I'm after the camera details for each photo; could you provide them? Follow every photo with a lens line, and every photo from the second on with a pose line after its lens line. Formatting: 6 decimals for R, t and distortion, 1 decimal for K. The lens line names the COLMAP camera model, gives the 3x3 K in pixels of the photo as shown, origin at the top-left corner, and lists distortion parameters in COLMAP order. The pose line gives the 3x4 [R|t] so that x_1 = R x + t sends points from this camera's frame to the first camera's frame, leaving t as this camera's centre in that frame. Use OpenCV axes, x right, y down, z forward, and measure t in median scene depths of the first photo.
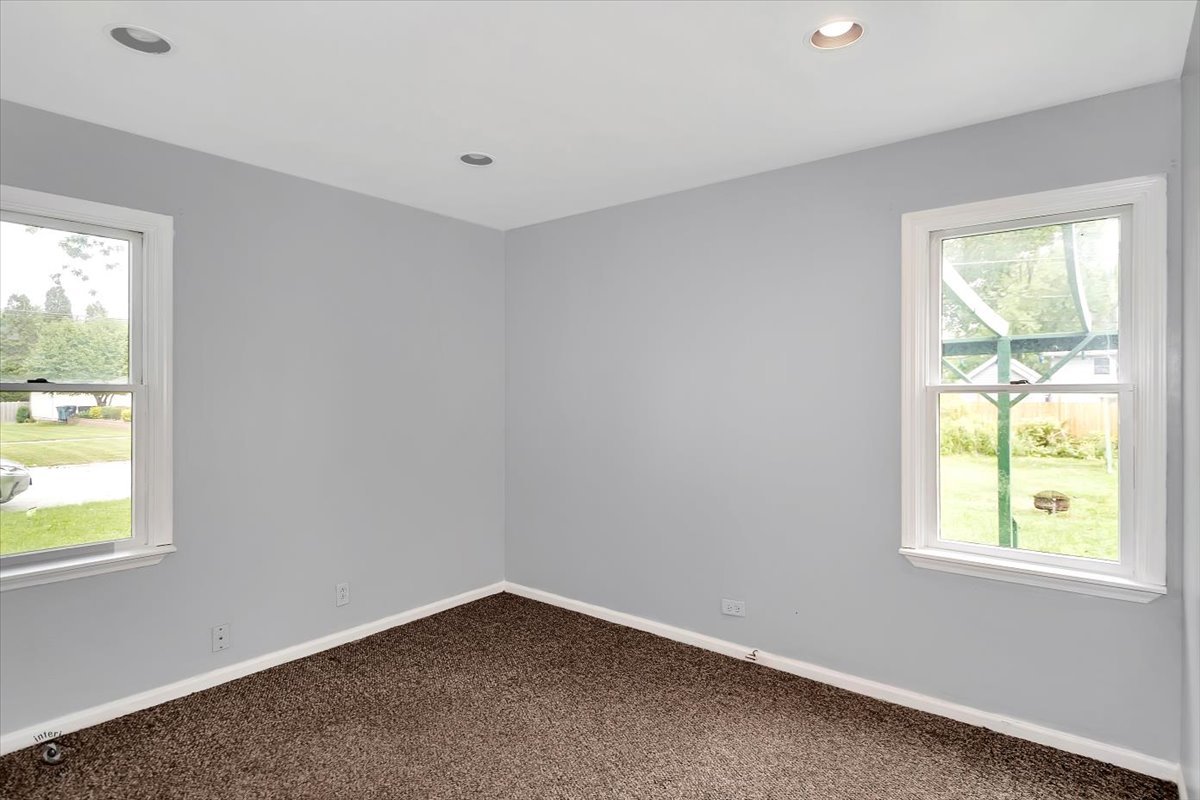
lens RADIAL K [[649.6, 0, 602.8], [0, 649.6, 388.2], [0, 0, 1]] dist [0.011007, -0.005591]
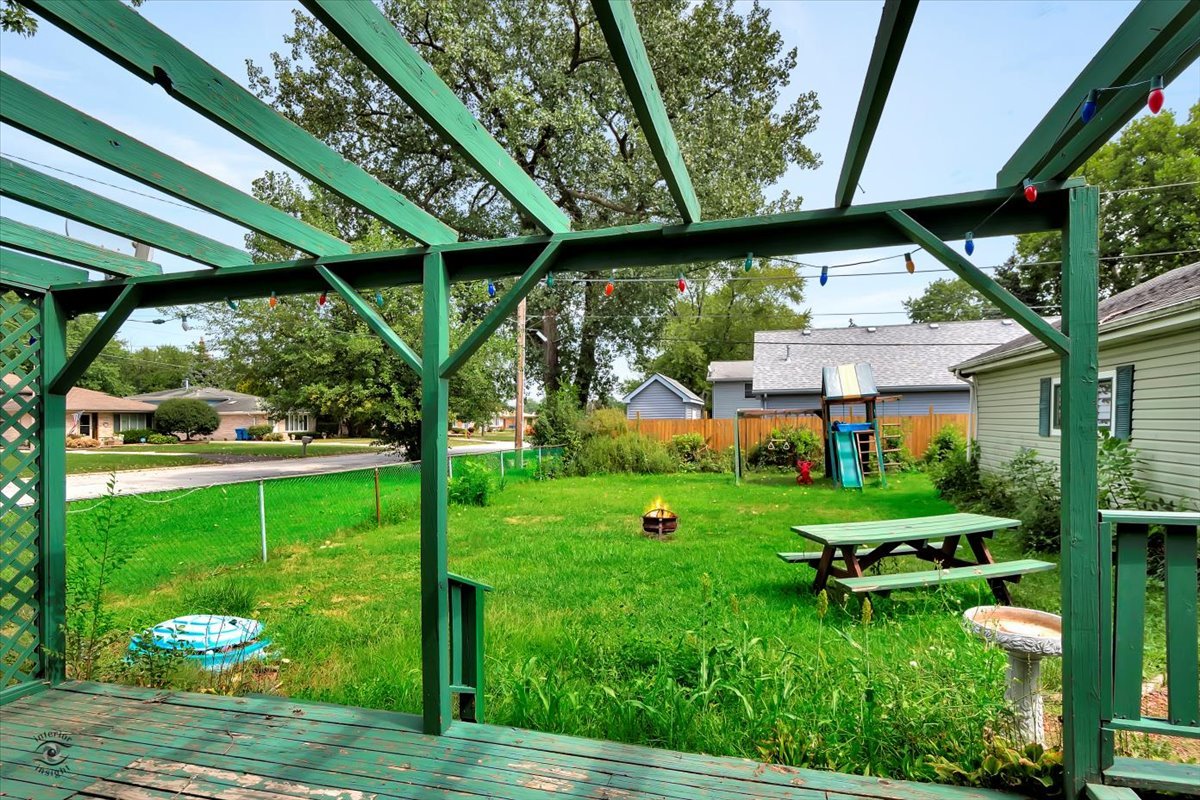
lens RADIAL K [[649.6, 0, 605.9], [0, 649.6, 424.5], [0, 0, 1]] dist [0.011007, -0.005591]
pose [[0.914355, -0.011021, 0.404763, 0.142910], [0.006555, 0.999901, 0.012417, 0.016506], [-0.404860, -0.008700, 0.914337, 0.122593]]
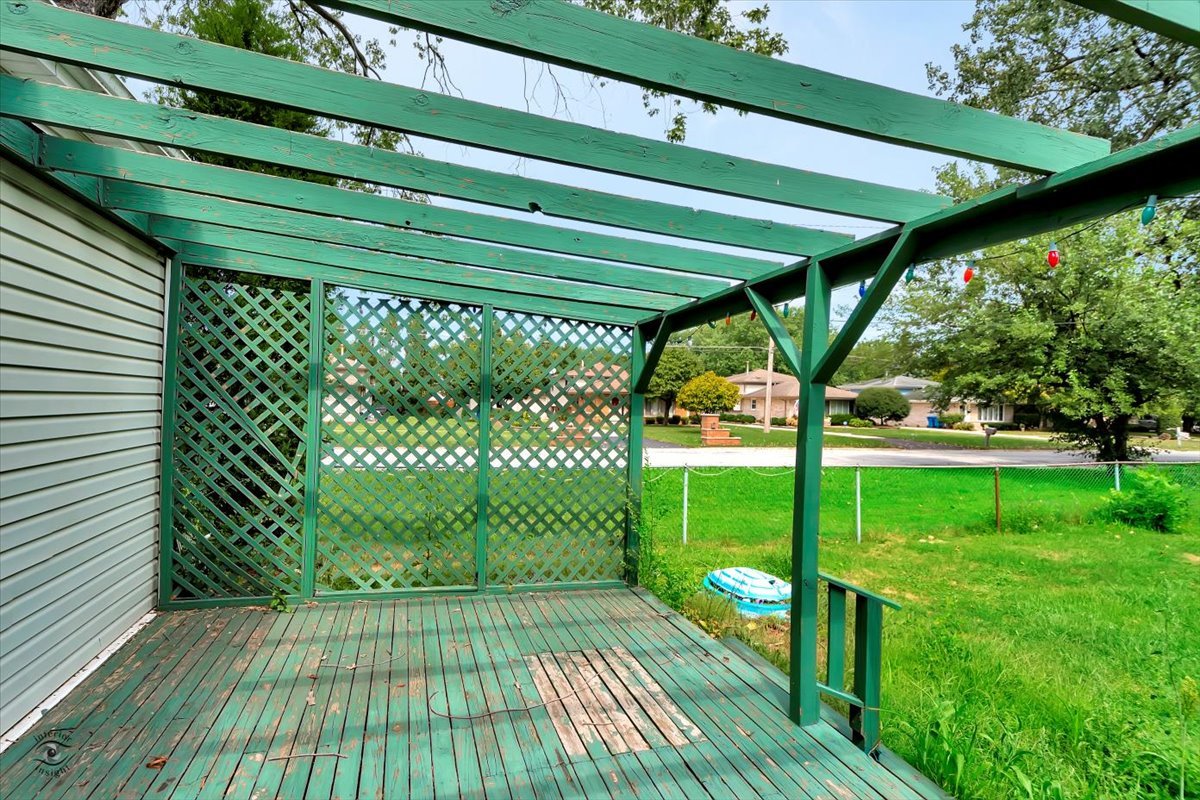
lens RADIAL K [[649.6, 0, 608.5], [0, 649.6, 400.6], [0, 0, 1]] dist [0.011007, -0.005591]
pose [[0.832317, 0.016526, -0.554053, 0.211756], [-0.018593, 0.999825, 0.001891, 0.012378], [0.553988, 0.008728, 0.832479, 0.118563]]
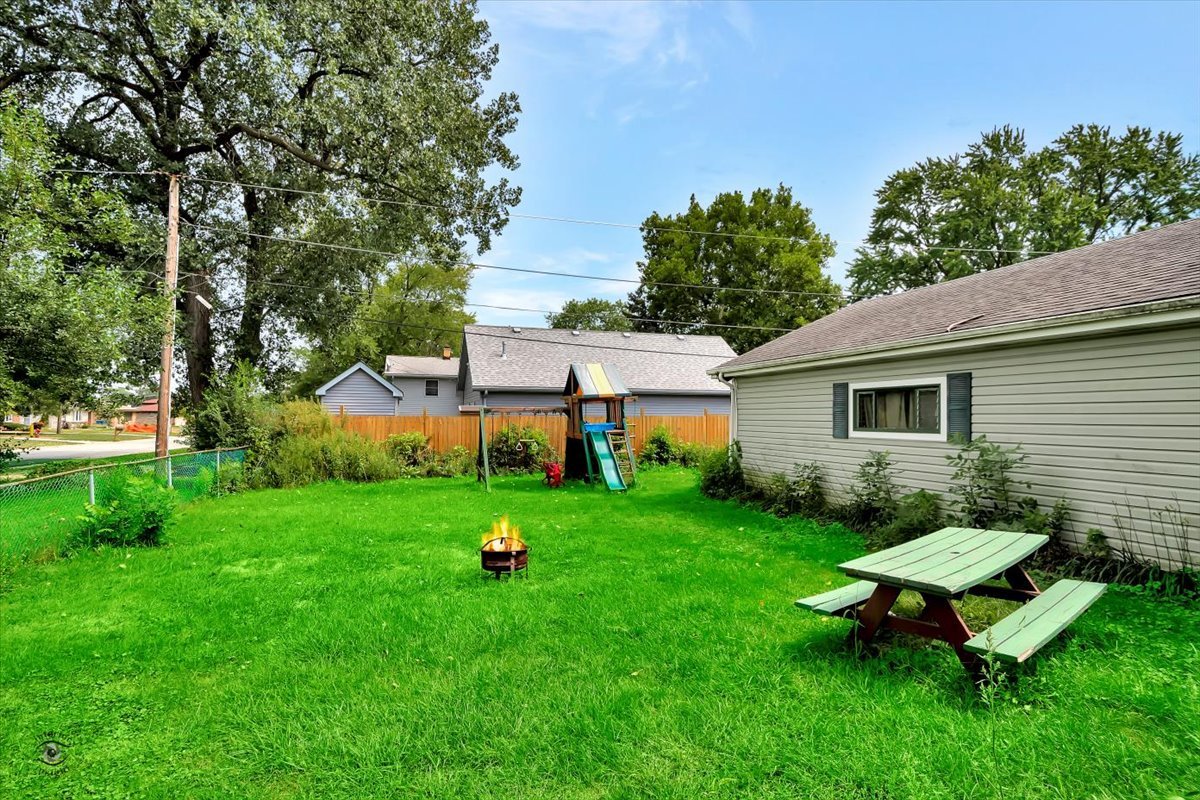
lens RADIAL K [[625.0, 0, 609.3], [0, 625.0, 418.6], [0, 0, 1]] dist [-0.004126, -0.000972]
pose [[0.563325, 0.006448, 0.826210, 0.128177], [-0.014356, 0.999895, 0.001984, 0.019803], [-0.826111, -0.012979, 0.563359, 0.305669]]
